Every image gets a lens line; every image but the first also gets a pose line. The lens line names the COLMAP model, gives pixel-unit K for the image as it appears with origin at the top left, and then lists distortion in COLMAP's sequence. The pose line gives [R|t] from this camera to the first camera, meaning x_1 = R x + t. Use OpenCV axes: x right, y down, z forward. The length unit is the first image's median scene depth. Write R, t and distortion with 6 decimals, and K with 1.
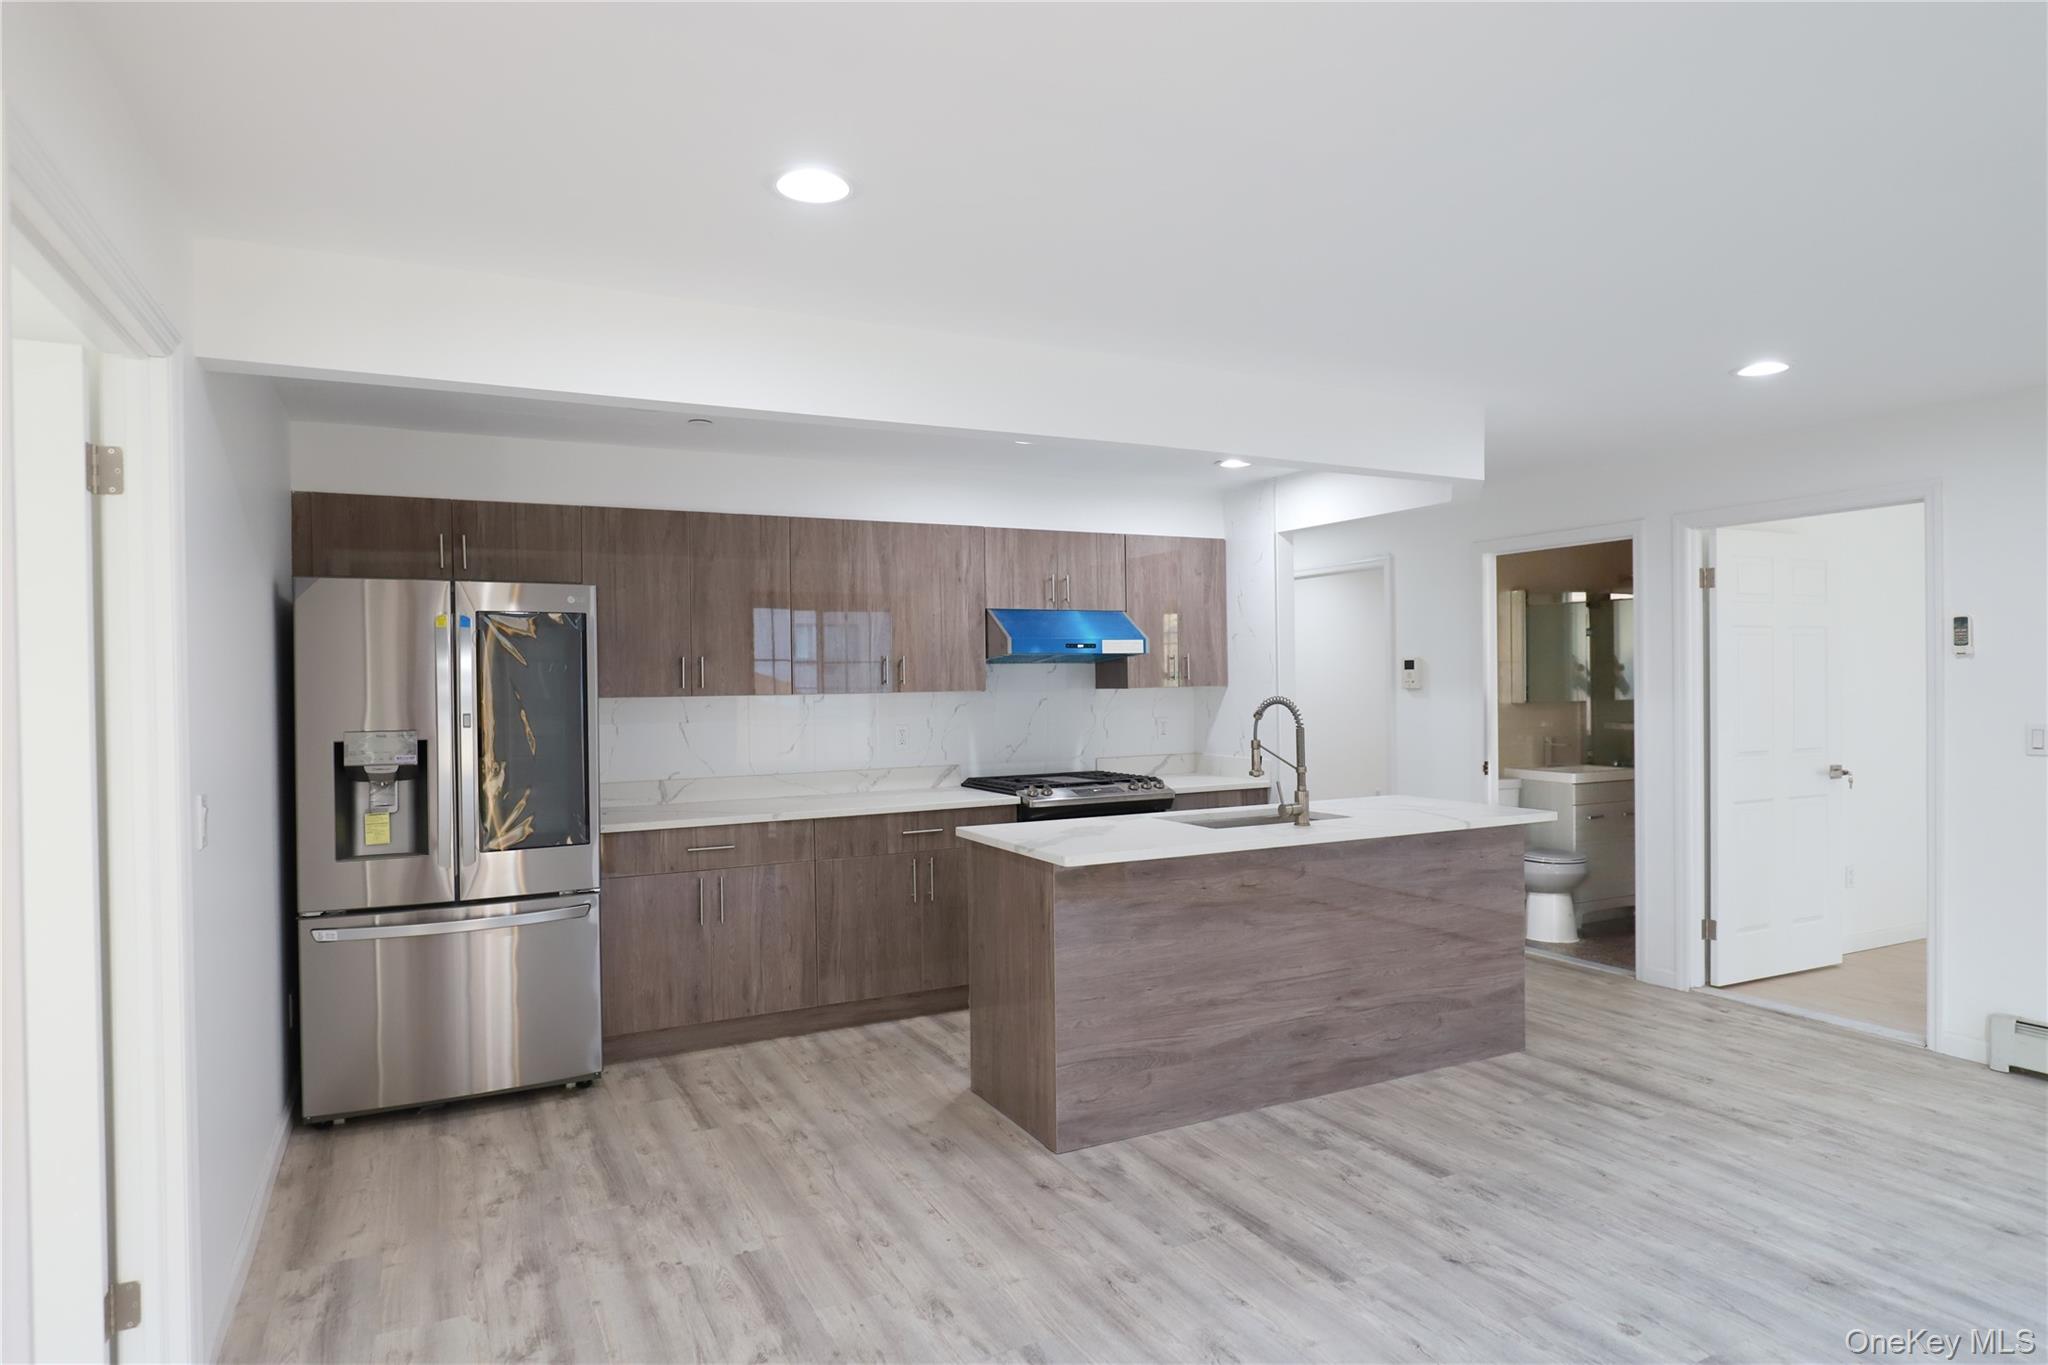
lens RADIAL K [[1183.0, 0, 1024.0], [0, 1183.0, 682.5], [0, 0, 1]] dist [-0.015509, 0.002229]
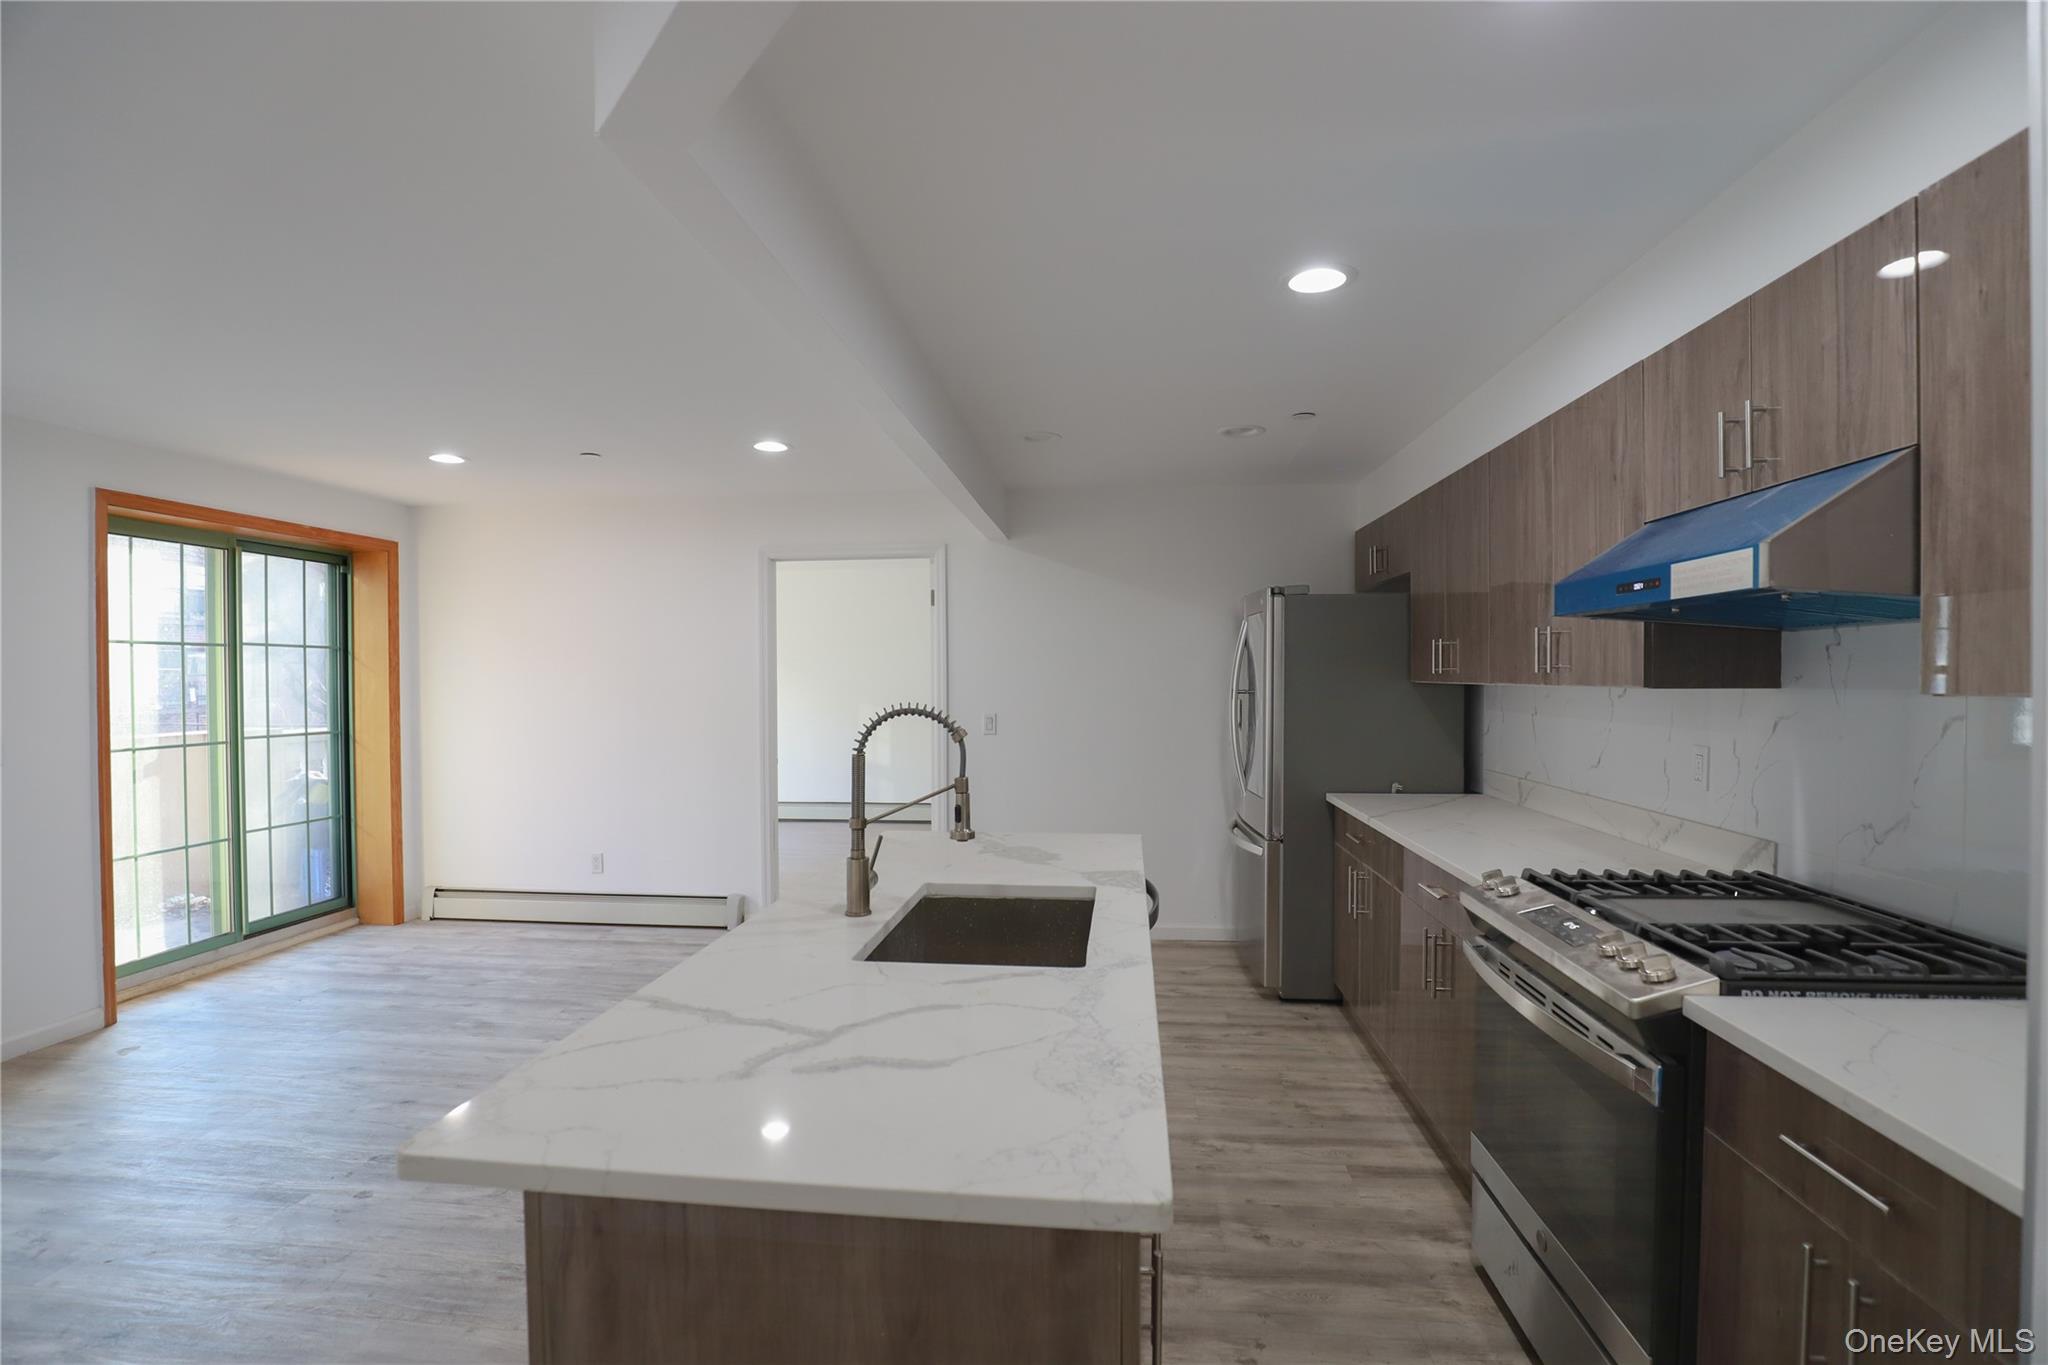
lens RADIAL K [[944.8, 0, 1025.5], [0, 944.8, 686.1], [0, 0, 1]] dist [-0.038970, 0.008541]
pose [[-0.543778, 0.025264, -0.838848, 0.595317], [0.008407, 0.999661, 0.024658, -0.007494], [0.839187, 0.006357, -0.543806, 1.343462]]
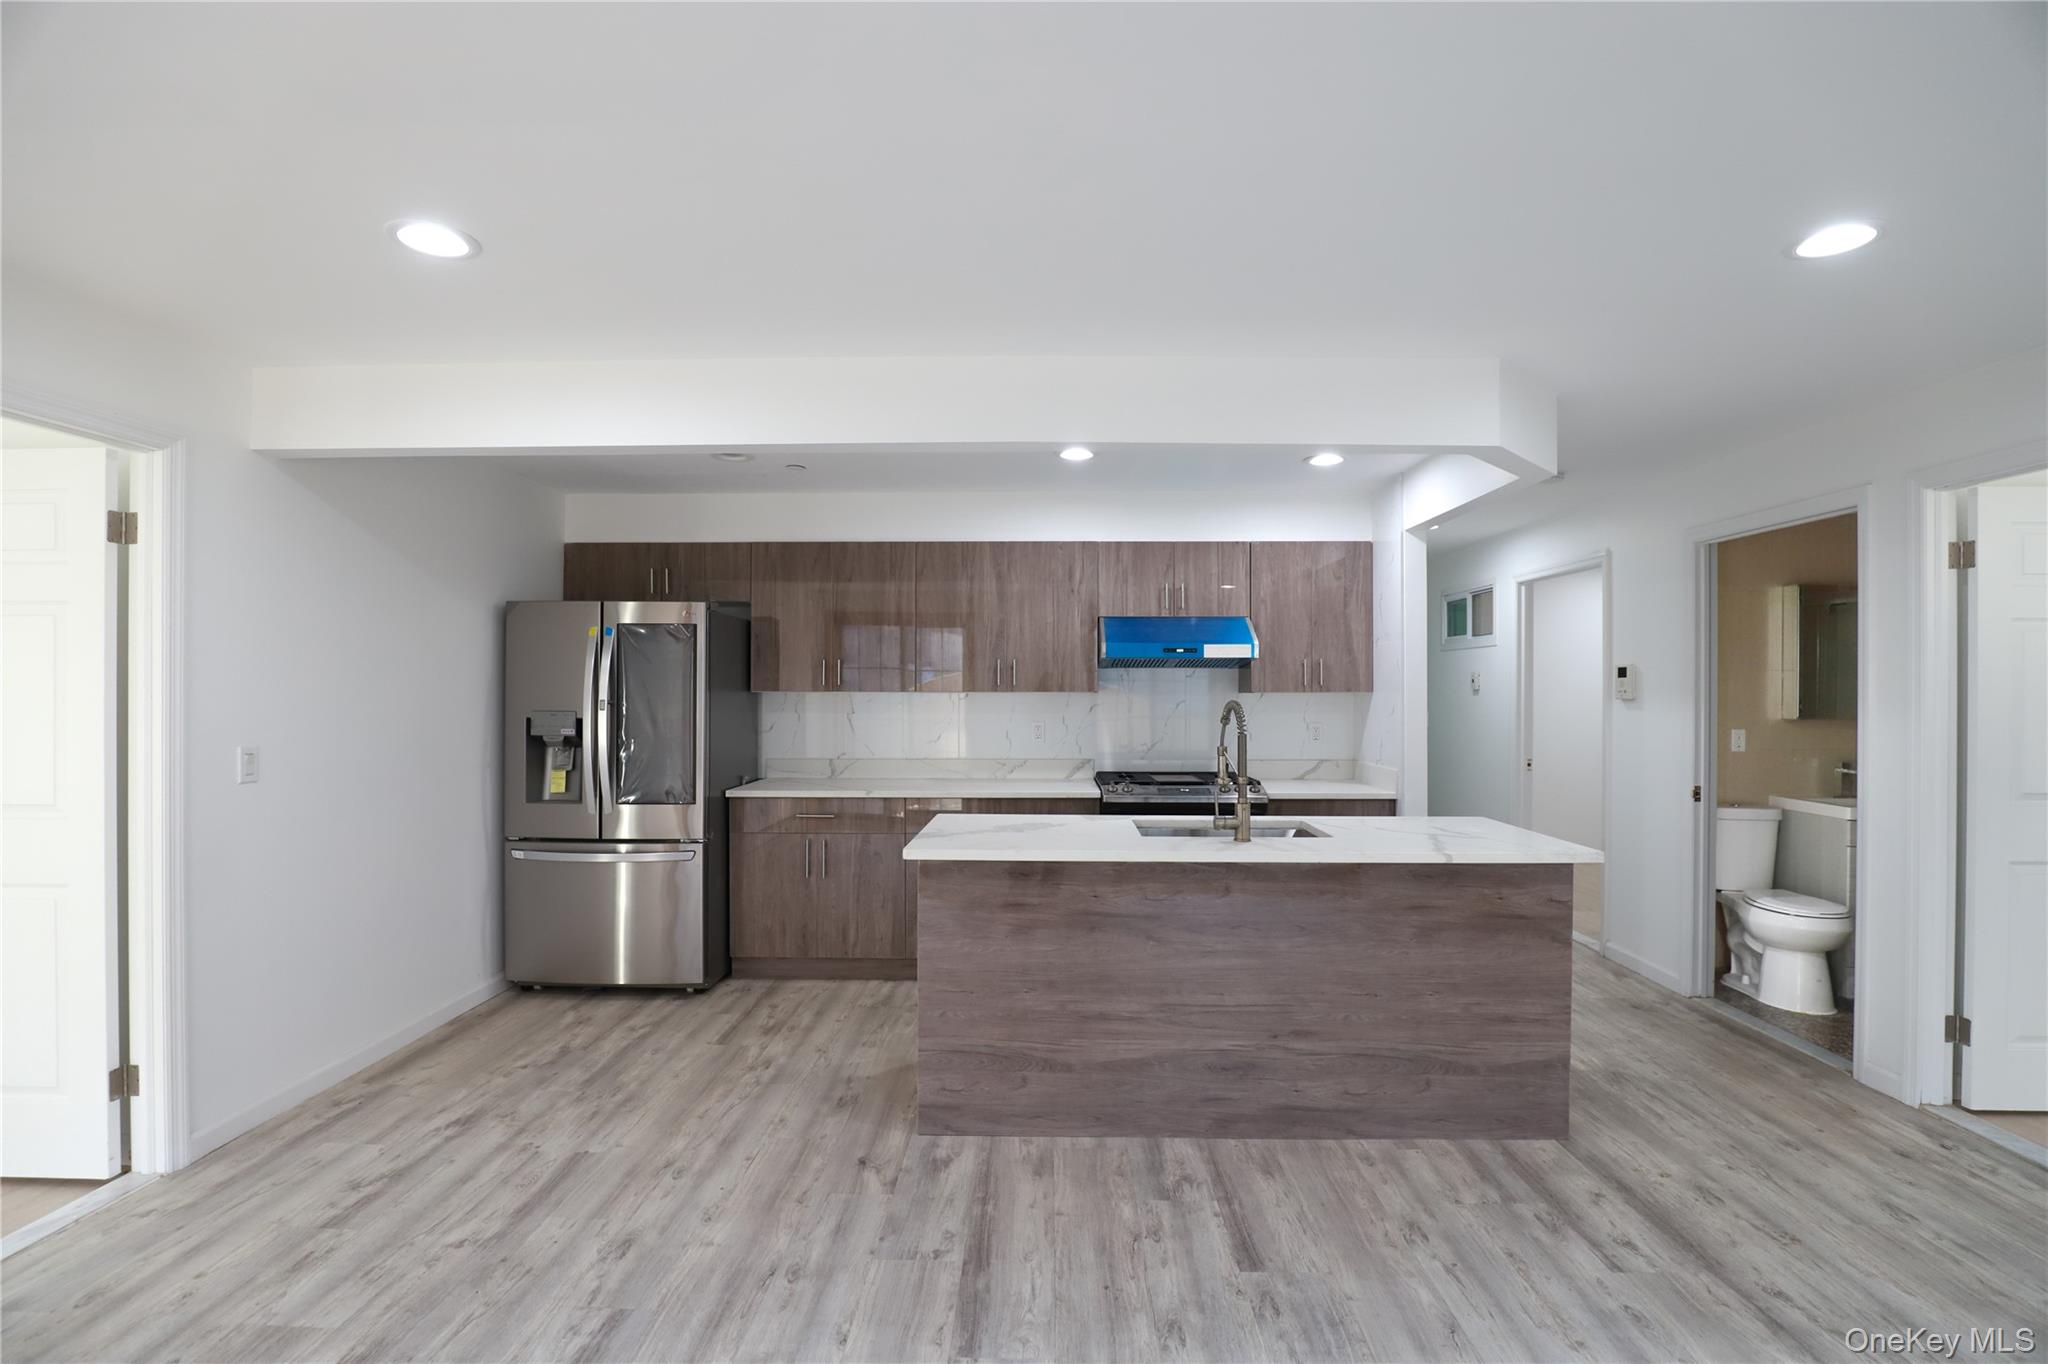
lens RADIAL K [[944.8, 0, 1025.5], [0, 944.8, 685.6], [0, 0, 1]] dist [-0.038970, 0.008541]
pose [[0.878725, 0.013018, -0.477150, 0.437242], [-0.015181, 0.999885, -0.000680, 0.003457], [0.477086, 0.007841, 0.878821, 0.278798]]
